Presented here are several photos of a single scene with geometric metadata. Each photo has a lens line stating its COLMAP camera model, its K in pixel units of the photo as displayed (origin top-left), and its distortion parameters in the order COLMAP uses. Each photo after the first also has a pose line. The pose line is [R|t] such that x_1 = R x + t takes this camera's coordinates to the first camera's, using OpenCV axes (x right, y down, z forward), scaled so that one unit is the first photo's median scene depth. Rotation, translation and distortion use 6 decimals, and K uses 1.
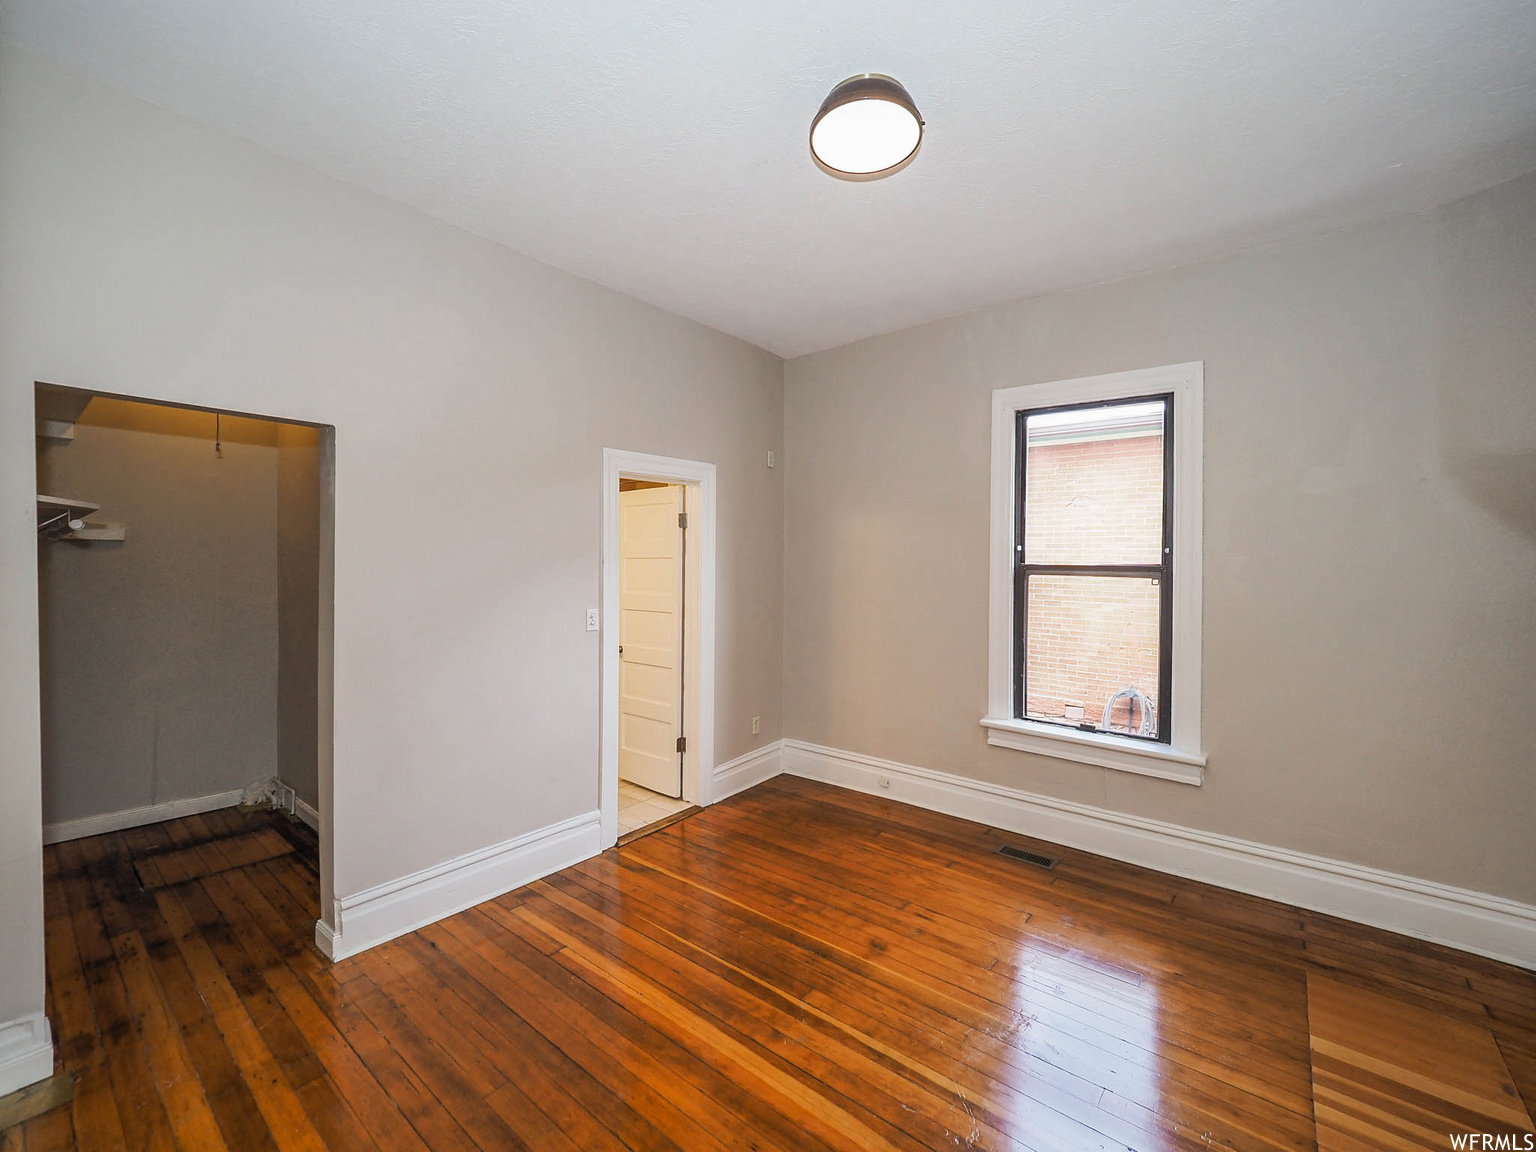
lens RADIAL K [[653.2, 0, 766.2], [0, 653.2, 569.6], [0, 0, 1]] dist [-0.012477, -0.001072]
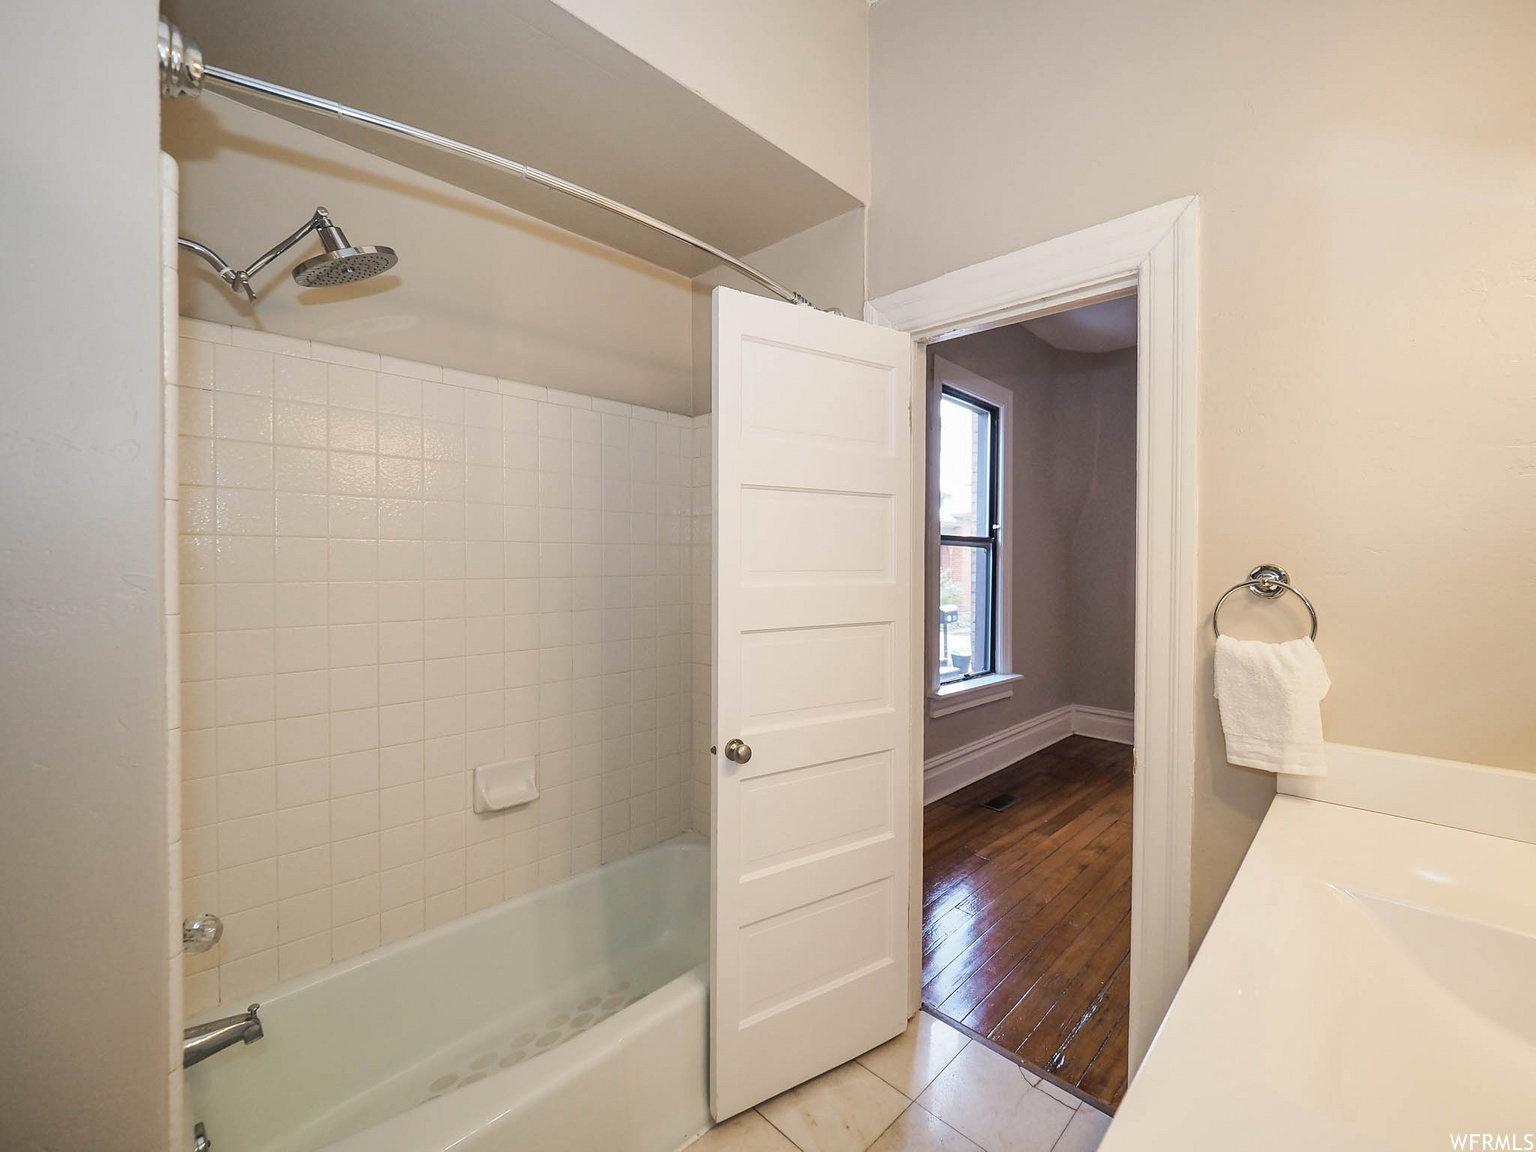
lens RADIAL K [[660.1, 0, 769.3], [0, 660.1, 572.2], [0, 0, 1]] dist [-0.000424, -0.000003]
pose [[0.092973, -0.029801, 0.995223, -0.750124], [0.011046, 0.999521, 0.028897, 0.020816], [-0.995607, 0.008306, 0.093257, 1.322639]]
